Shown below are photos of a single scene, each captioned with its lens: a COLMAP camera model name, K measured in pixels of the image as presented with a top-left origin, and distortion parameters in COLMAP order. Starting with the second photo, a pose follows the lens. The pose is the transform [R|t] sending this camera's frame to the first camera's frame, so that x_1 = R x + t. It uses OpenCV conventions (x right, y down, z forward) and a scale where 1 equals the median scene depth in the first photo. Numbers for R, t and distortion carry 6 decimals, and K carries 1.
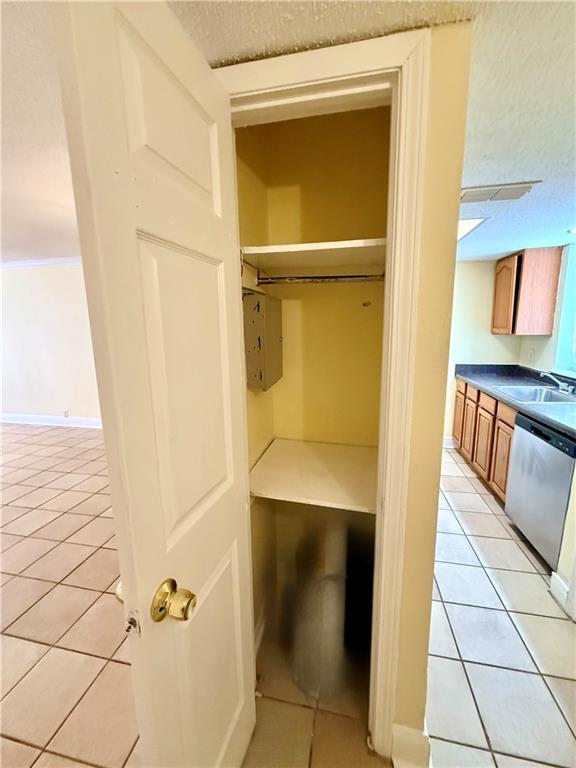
lens RADIAL K [[310.2, 0, 290.0], [0, 310.2, 380.0], [0, 0, 1]] dist [-0.001559, -0.000233]
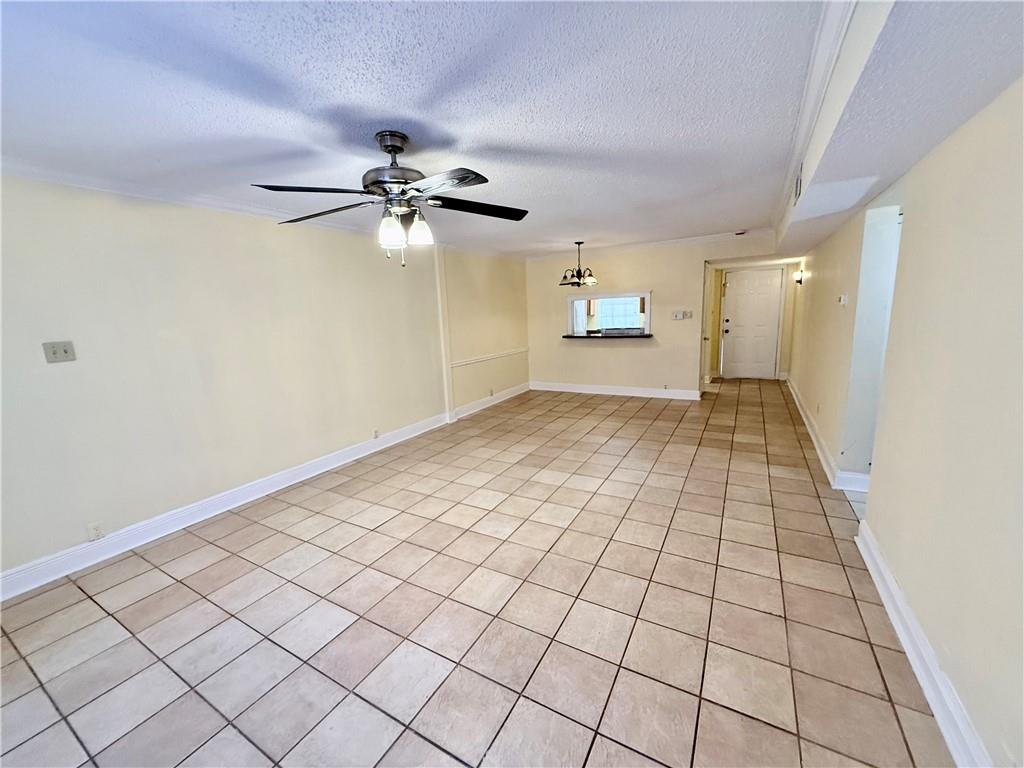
lens RADIAL K [[413.7, 0, 508.9], [0, 413.7, 378.3], [0, 0, 1]] dist [-0.001559, -0.000233]
pose [[0.318904, -0.148196, 0.936129, -2.314936], [0.204912, 0.975121, 0.084562, -0.050856], [-0.925371, 0.164857, 0.341337, 0.562842]]
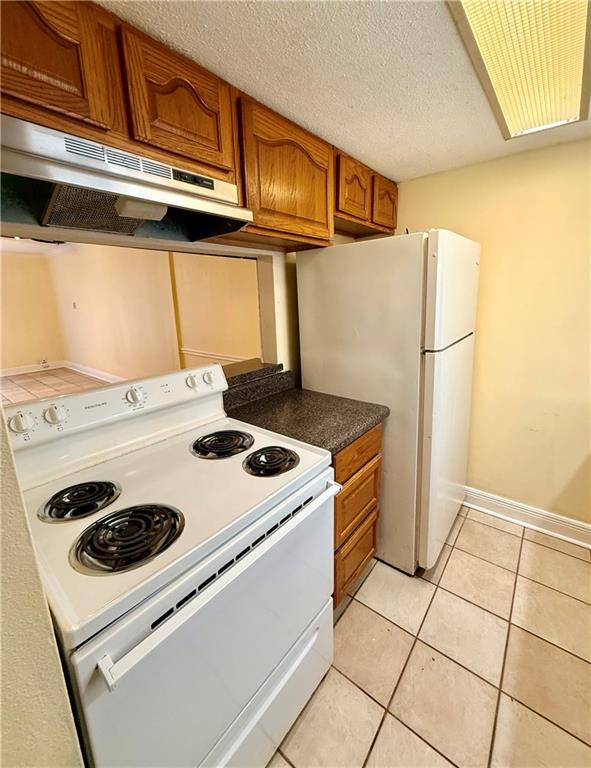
lens RADIAL K [[323.2, 0, 301.1], [0, 323.2, 362.3], [0, 0, 1]] dist [-0.000764, 0.000594]
pose [[0.895104, 0.087411, -0.437205, 0.346939], [-0.070379, 0.996001, 0.055042, -0.068552], [0.440267, -0.018498, 0.897676, 0.438056]]
